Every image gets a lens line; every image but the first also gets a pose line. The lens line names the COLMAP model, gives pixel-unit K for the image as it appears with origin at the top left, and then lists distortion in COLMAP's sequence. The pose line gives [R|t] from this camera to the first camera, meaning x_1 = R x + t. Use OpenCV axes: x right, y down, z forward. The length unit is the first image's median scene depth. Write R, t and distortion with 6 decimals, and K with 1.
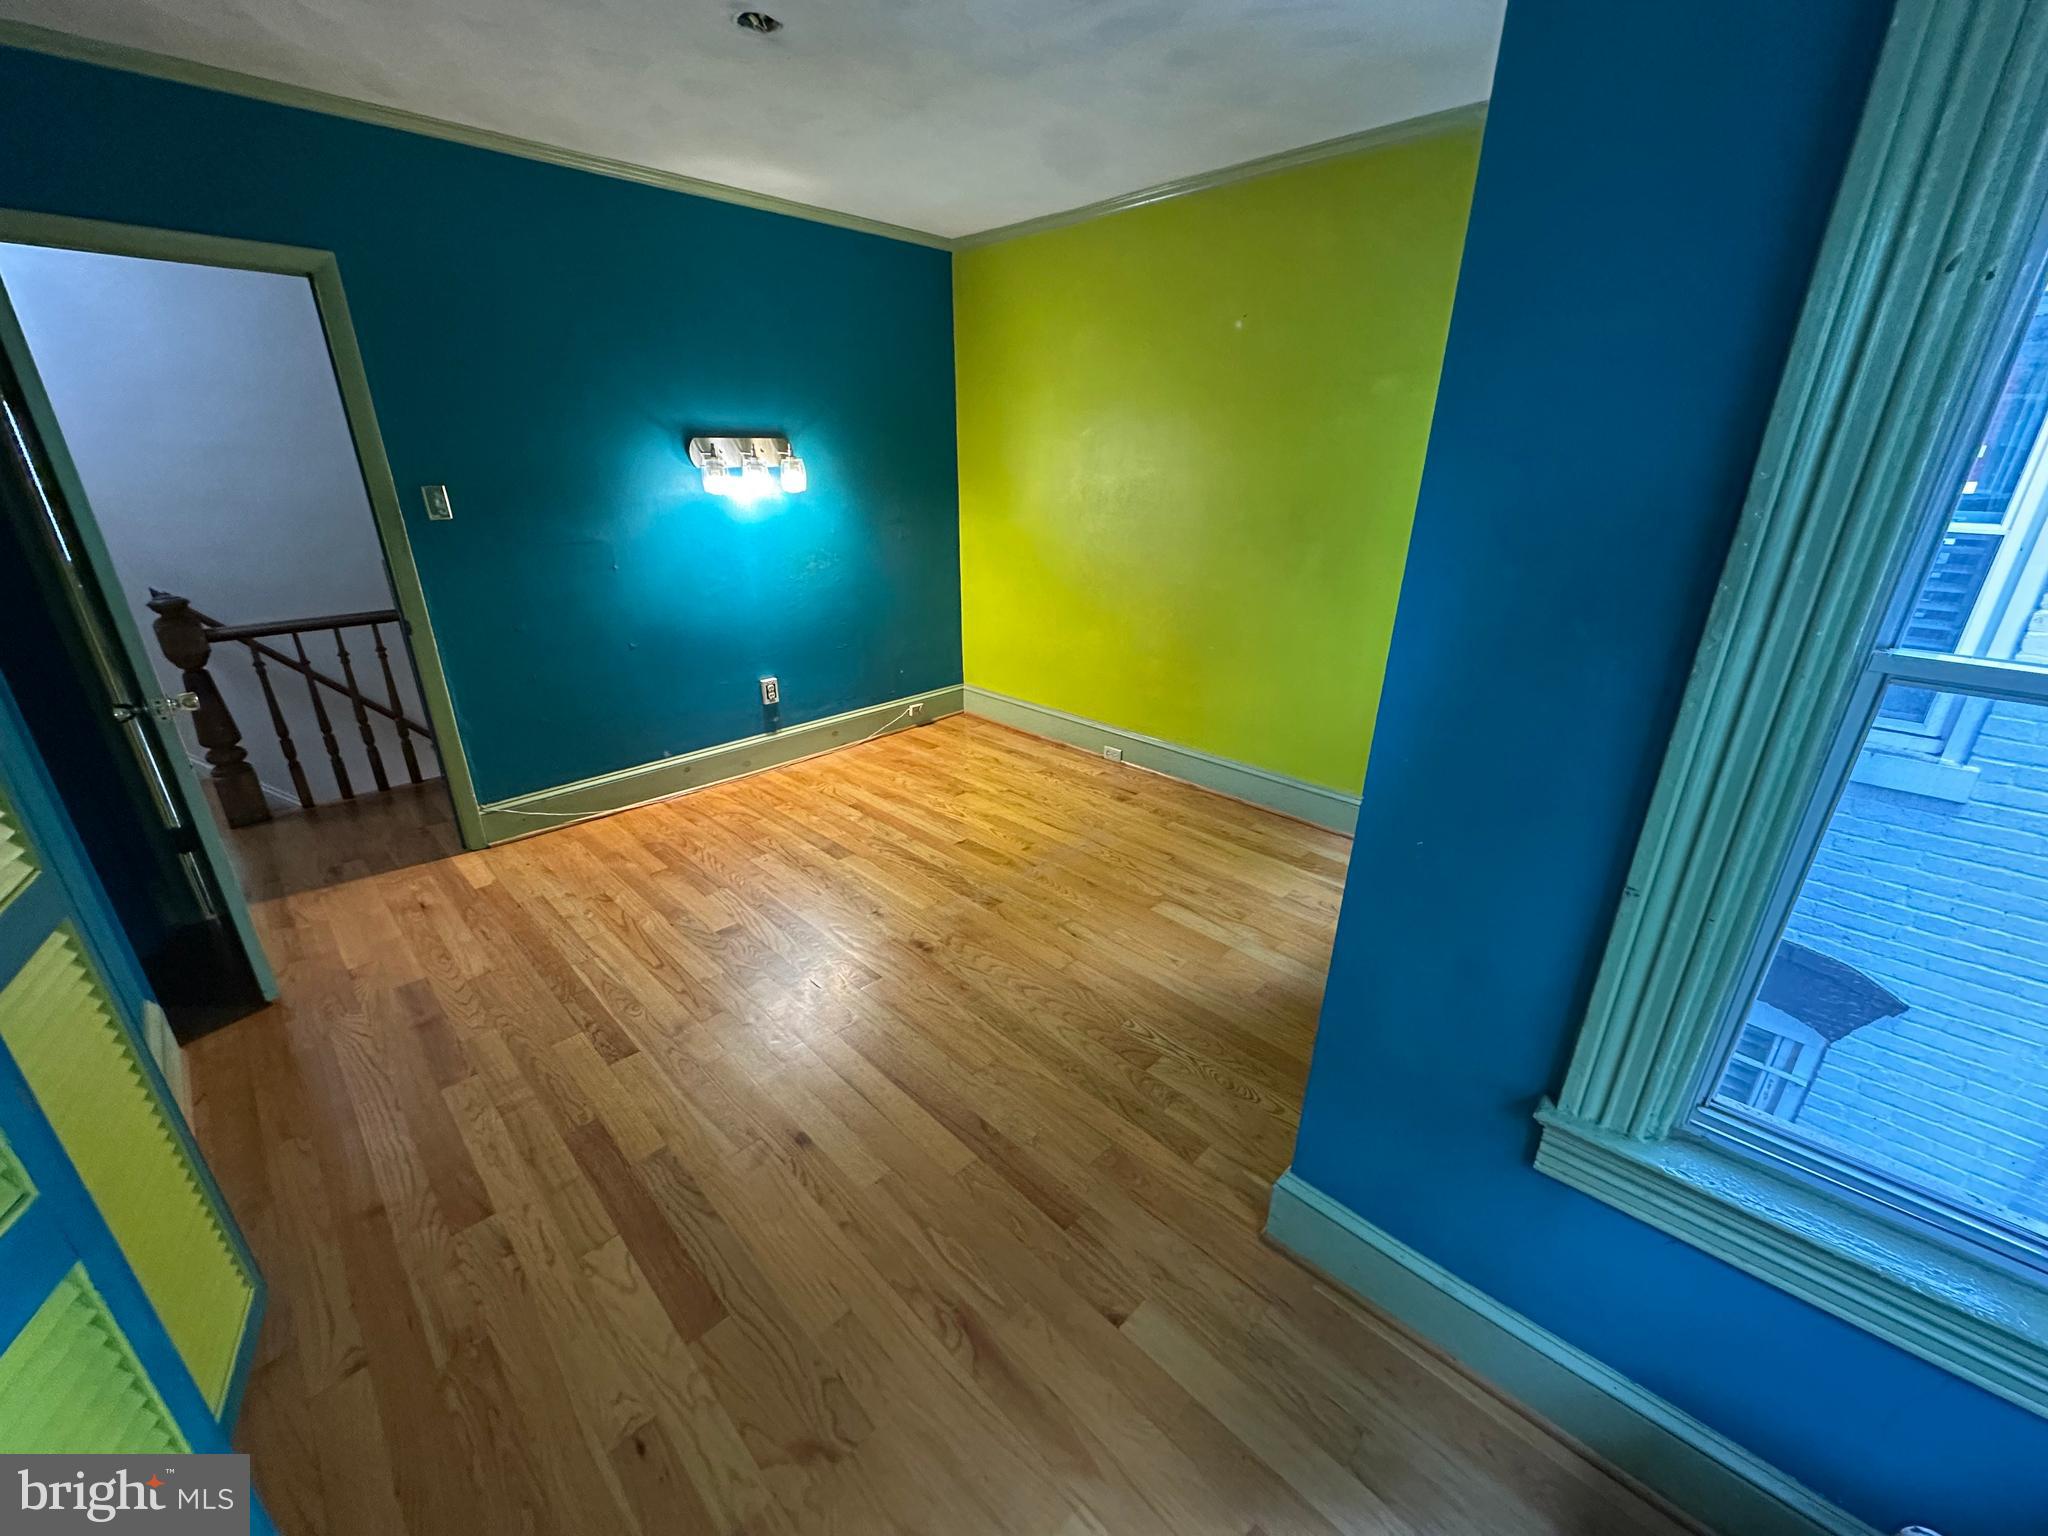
lens RADIAL K [[812.7, 0, 1018.5], [0, 812.7, 775.1], [0, 0, 1]] dist [-0.009534, 0.001452]
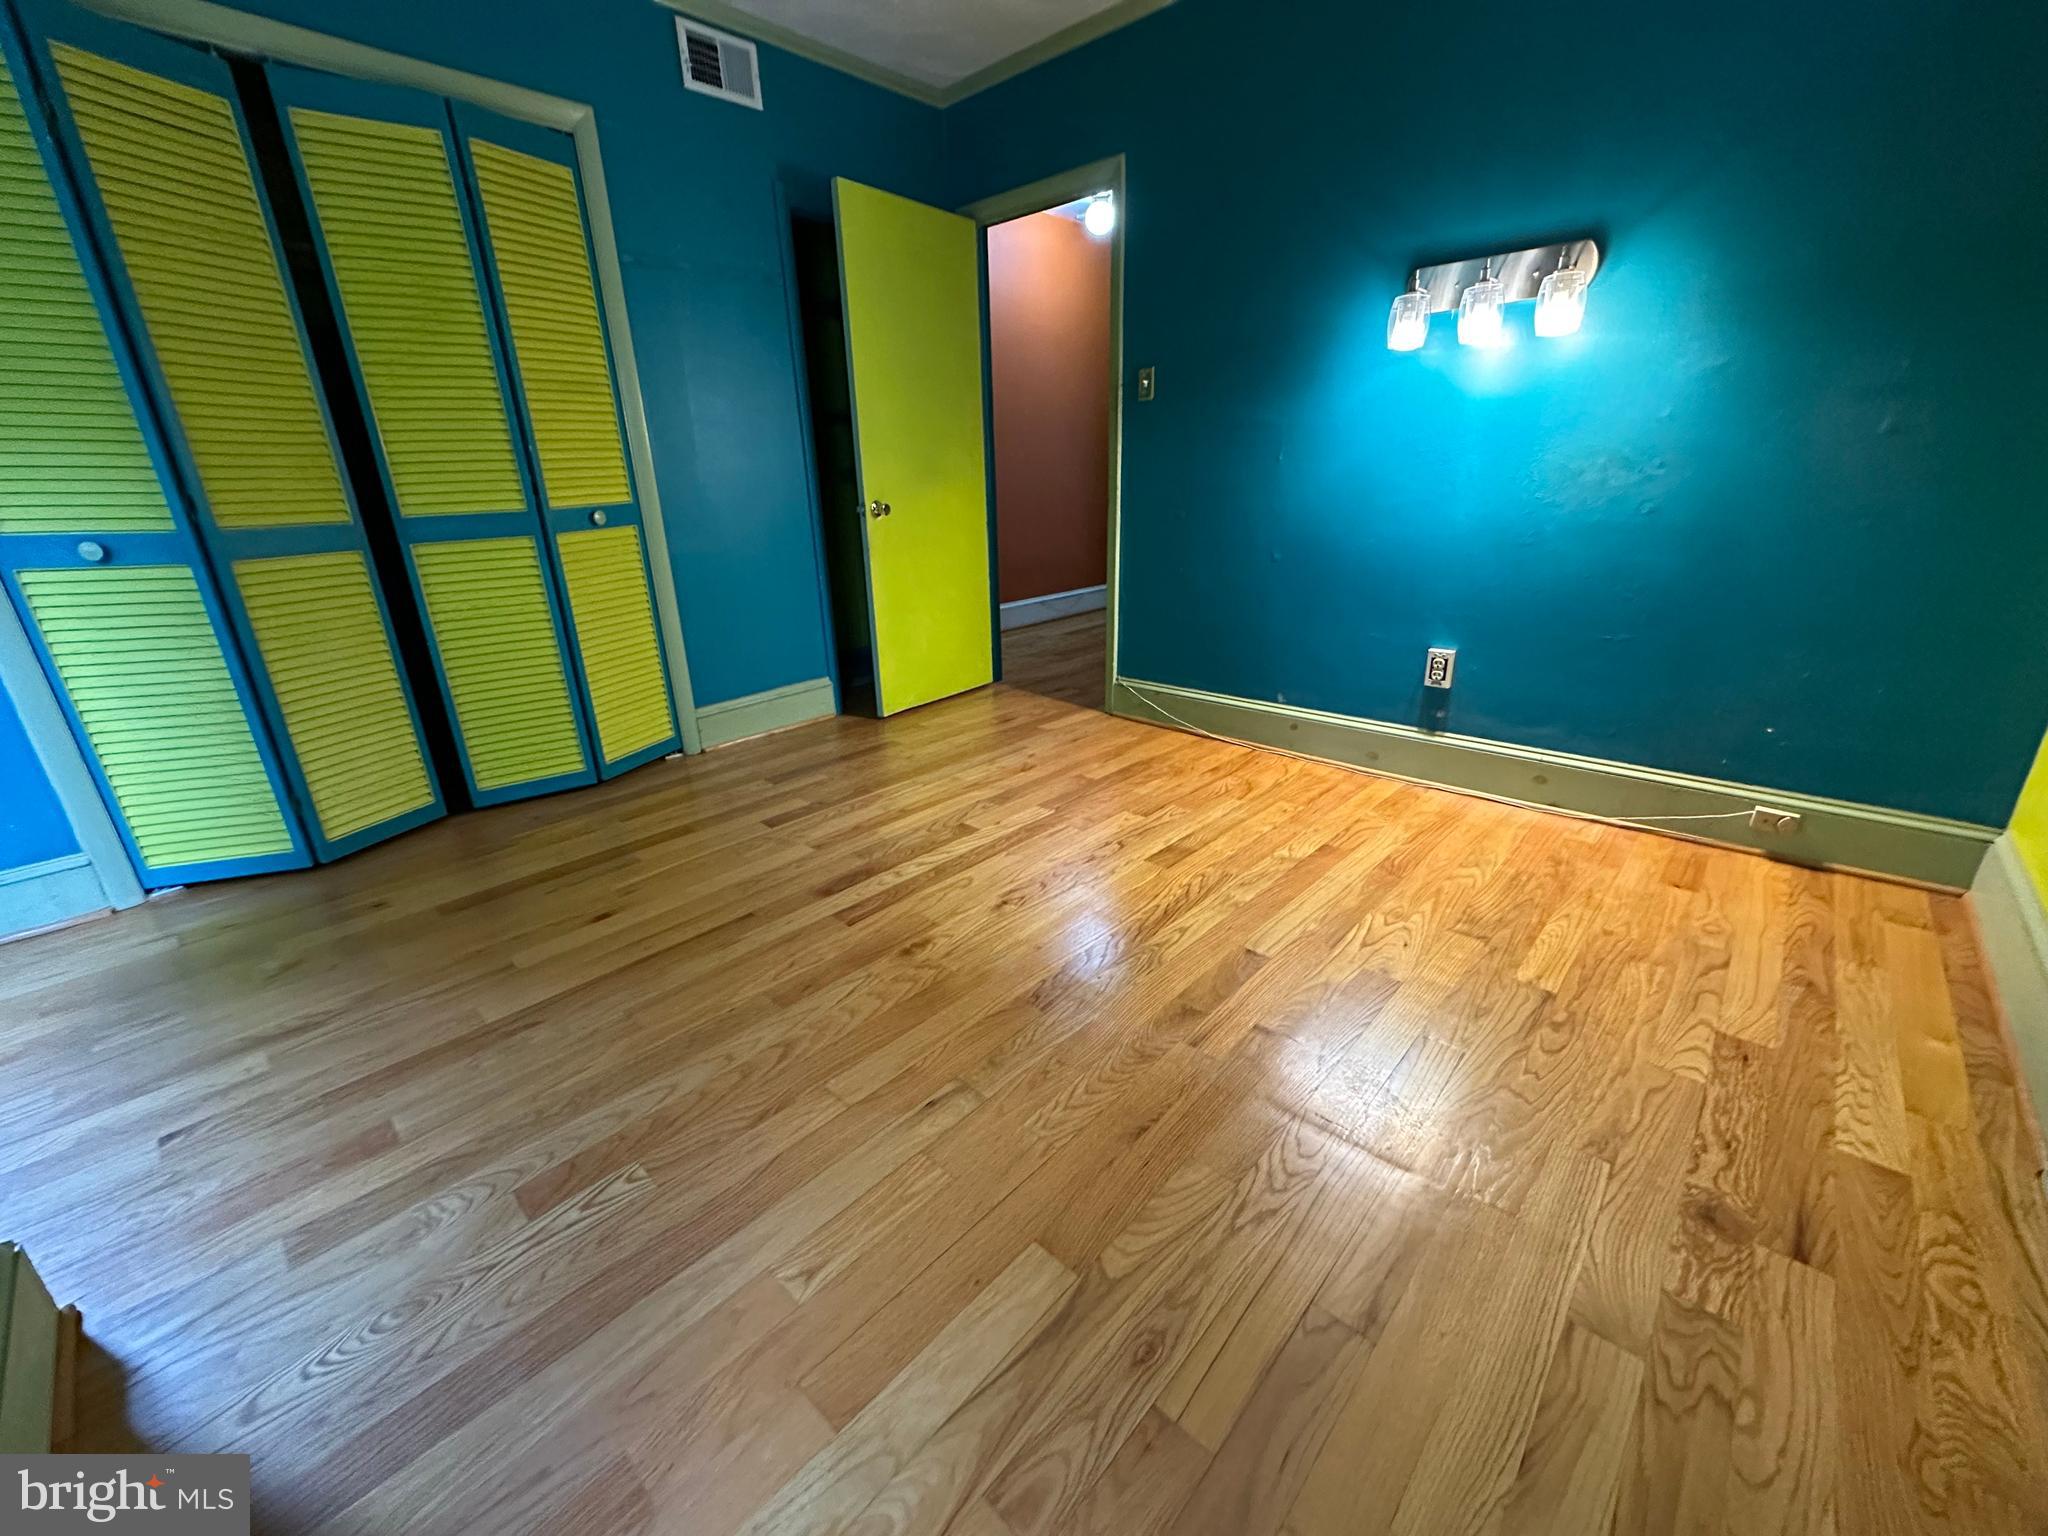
lens RADIAL K [[812.7, 0, 1019.1], [0, 812.7, 772.4], [0, 0, 1]] dist [-0.009534, 0.001452]
pose [[0.031043, 0.345263, -0.937992, 0.350937], [-0.347400, 0.883664, 0.313768, -0.125652], [0.937203, 0.316118, 0.147376, 0.658813]]
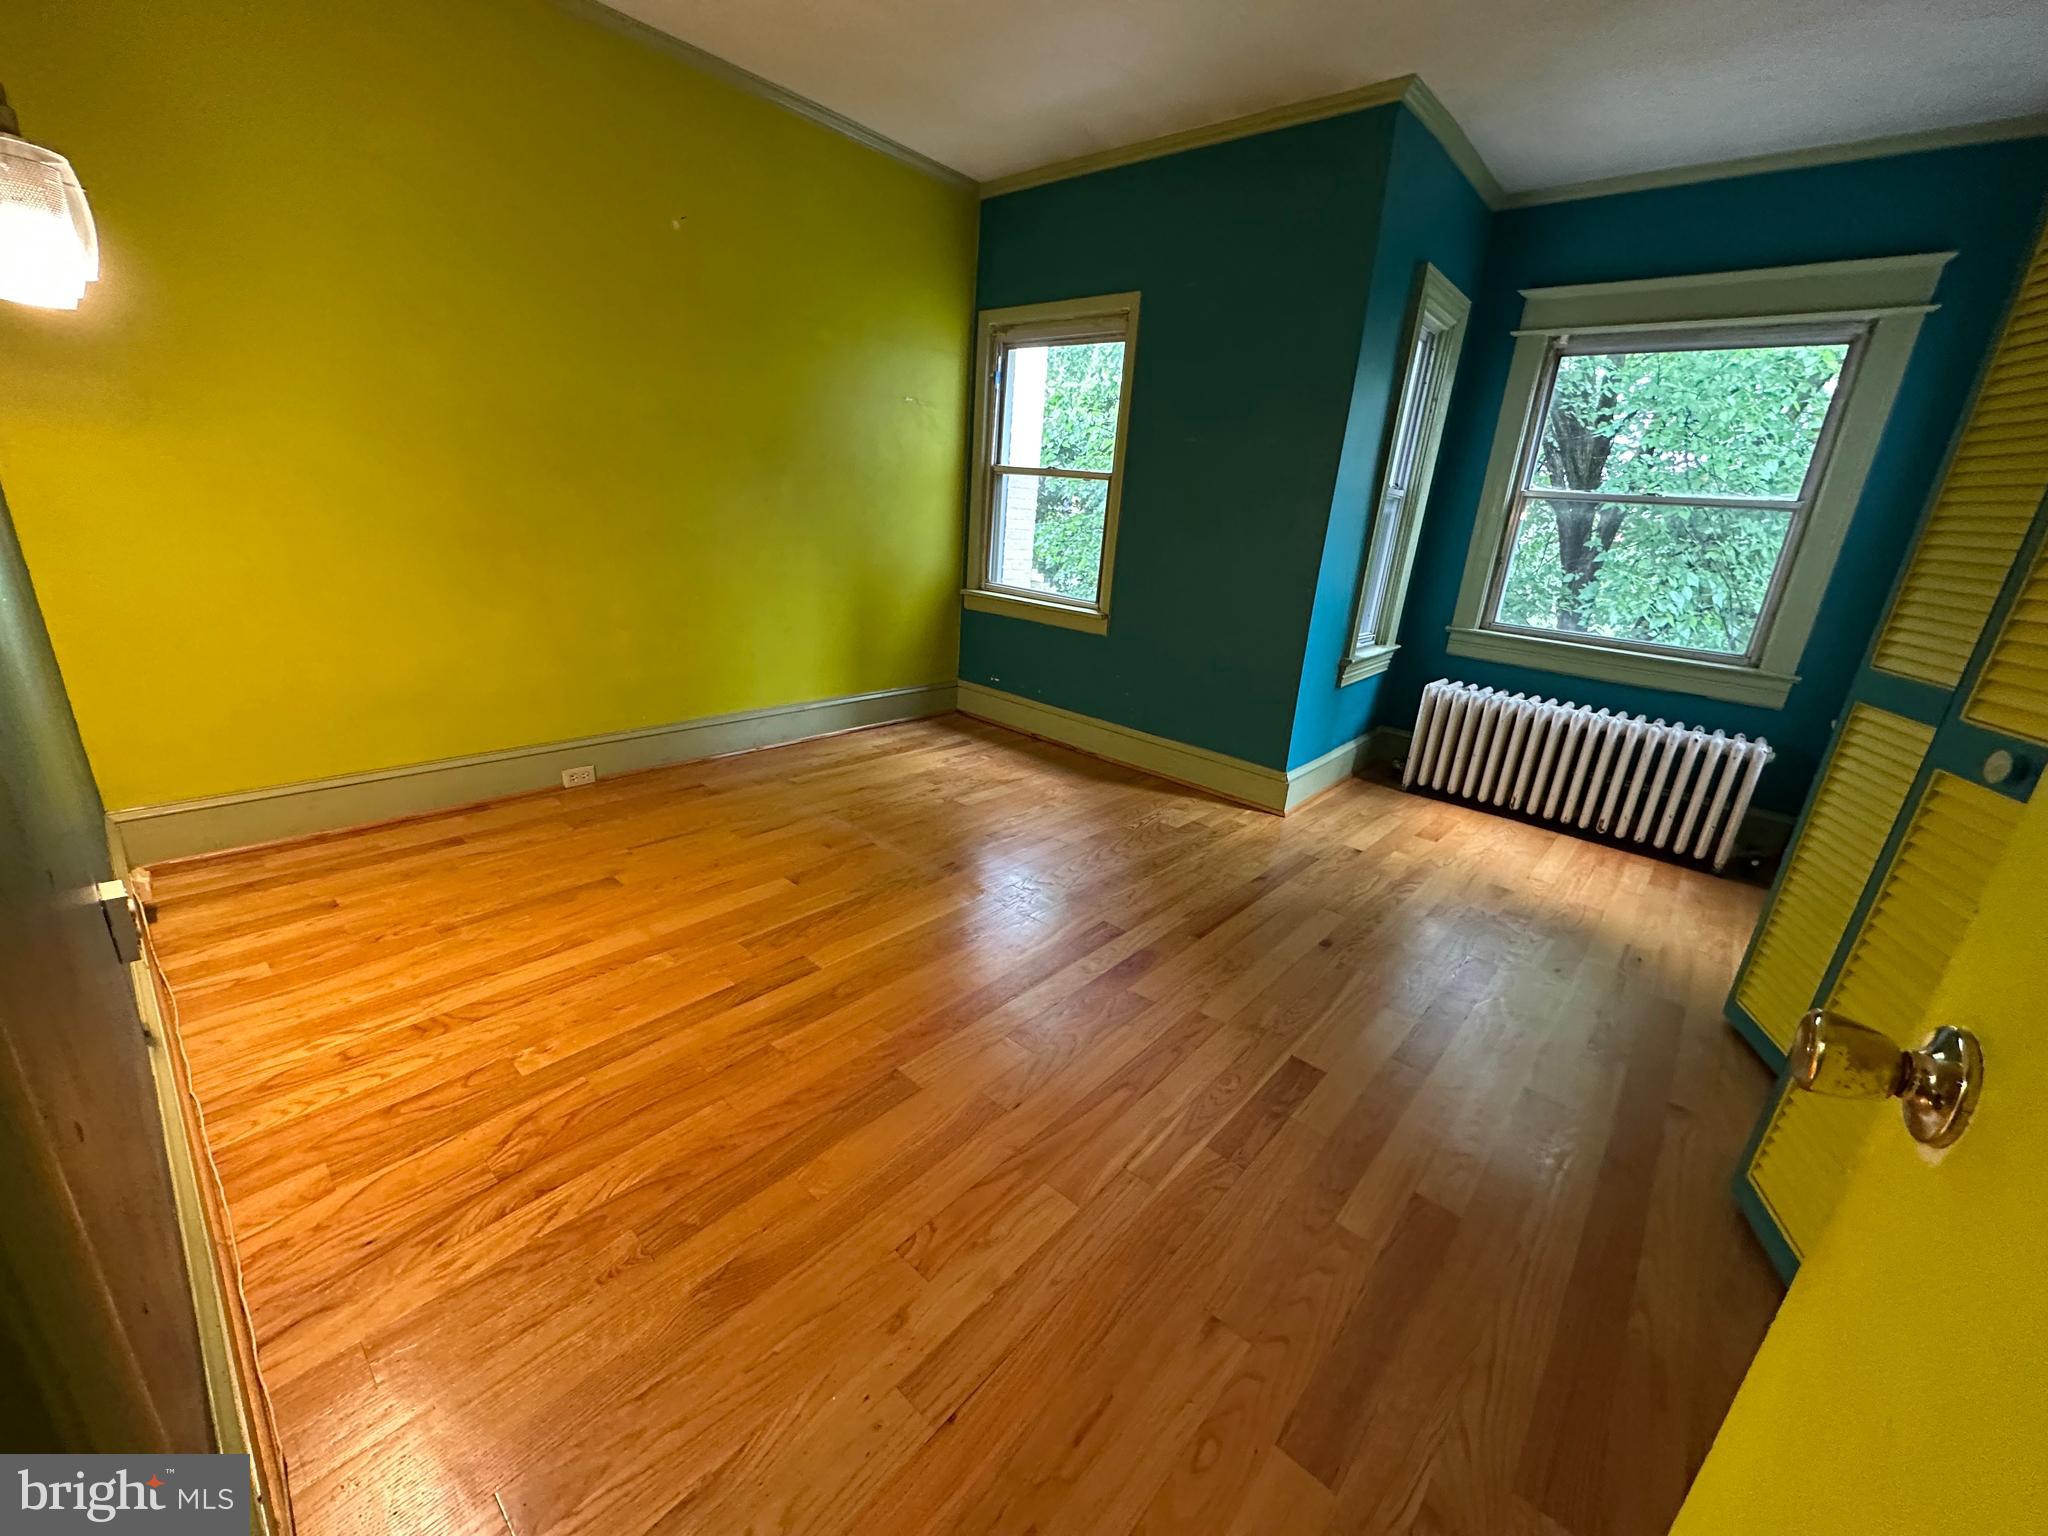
lens RADIAL K [[812.7, 0, 1029.1], [0, 812.7, 774.1], [0, 0, 1]] dist [-0.009534, 0.001452]
pose [[-0.065453, -0.330379, 0.941576, -0.667917], [0.300396, 0.893303, 0.334323, -0.167461], [-0.951566, 0.304728, 0.040775, 0.659967]]
